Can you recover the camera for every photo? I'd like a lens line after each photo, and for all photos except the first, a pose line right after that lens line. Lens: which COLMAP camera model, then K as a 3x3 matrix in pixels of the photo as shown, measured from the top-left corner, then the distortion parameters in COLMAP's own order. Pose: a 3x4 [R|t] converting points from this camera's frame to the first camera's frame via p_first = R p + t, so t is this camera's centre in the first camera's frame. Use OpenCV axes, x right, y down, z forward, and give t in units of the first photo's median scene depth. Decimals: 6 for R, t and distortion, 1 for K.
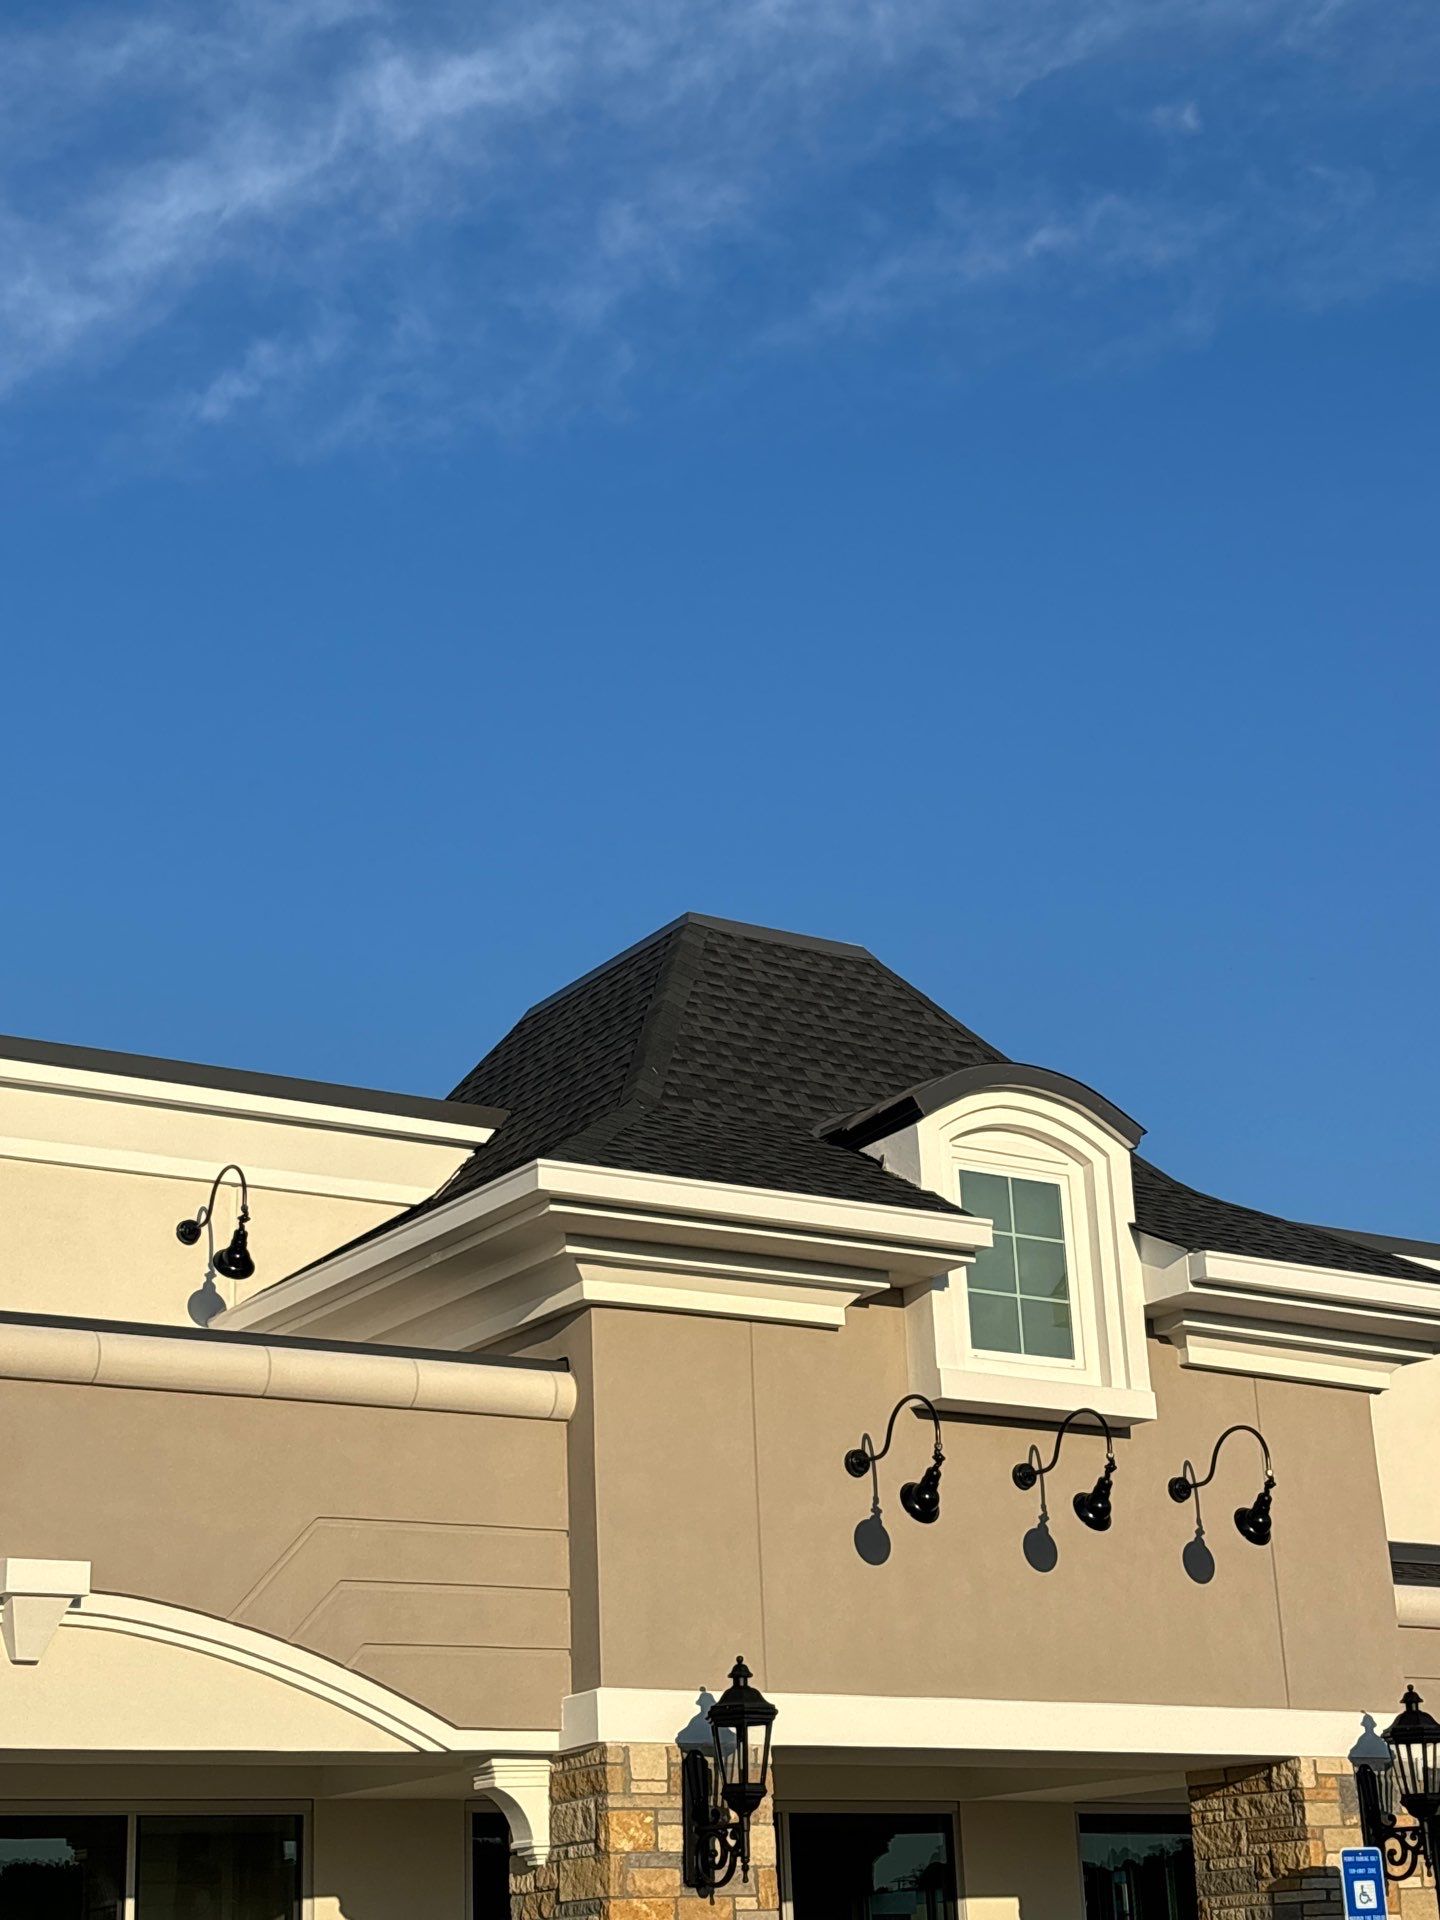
lens RADIAL K [[3007.1, 0, 720.0], [0, 3007.1, 960.0], [0, 0, 1]] dist [0.231628, -0.935153]
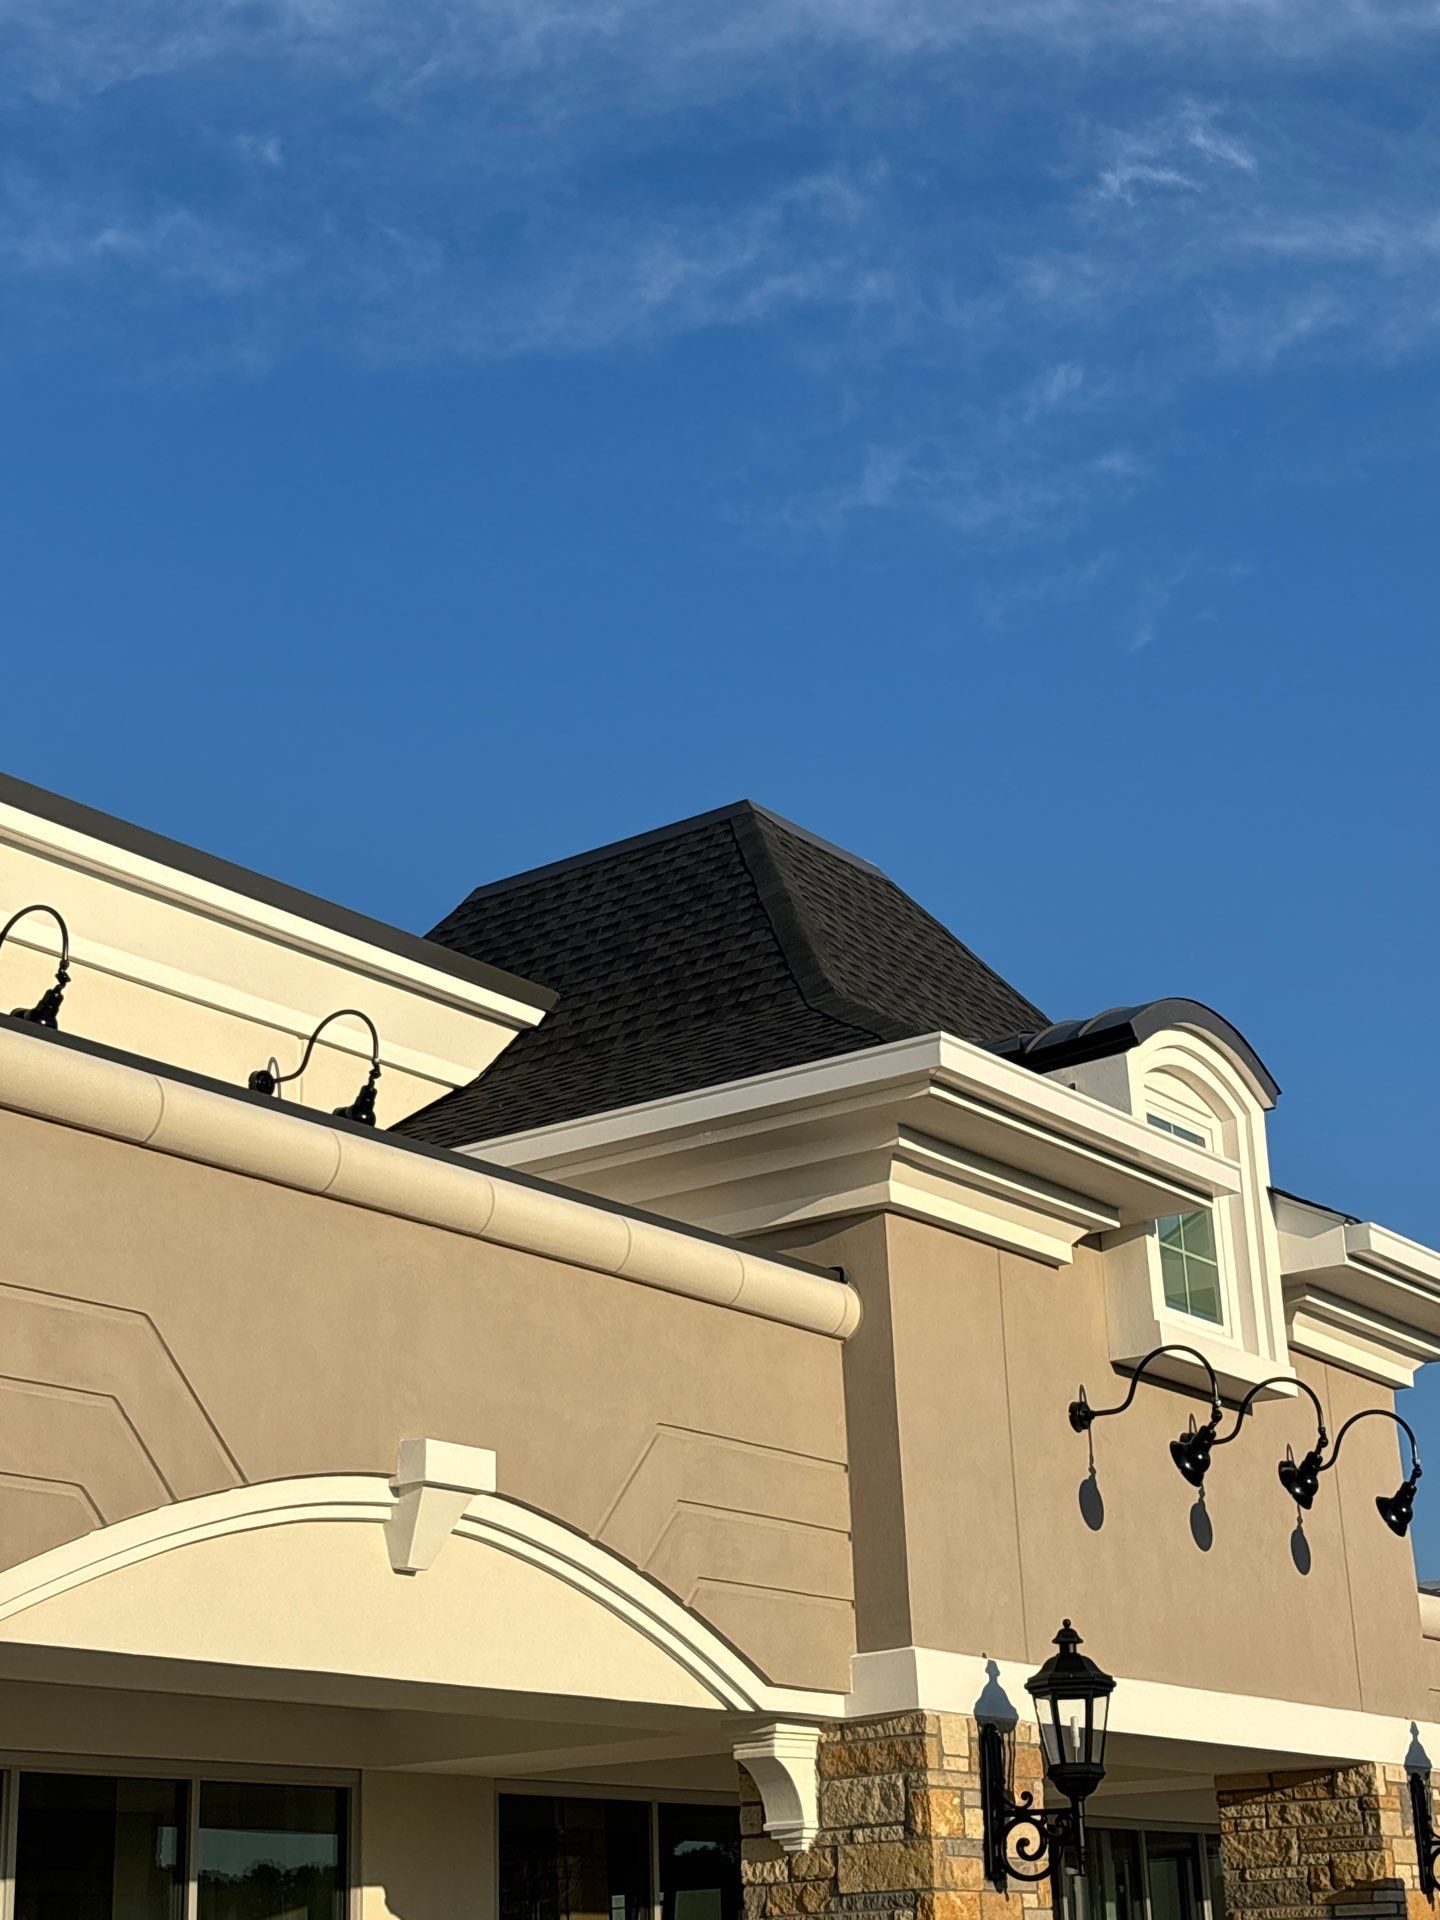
lens RADIAL K [[3007.1, 0, 720.0], [0, 3007.1, 960.0], [0, 0, 1]] dist [0.231628, -0.935153]
pose [[0.933082, 0.125110, 0.337202, -0.355876], [-0.120914, 0.992097, -0.033508, 0.071016], [-0.338729, -0.009507, 0.940836, 0.181052]]
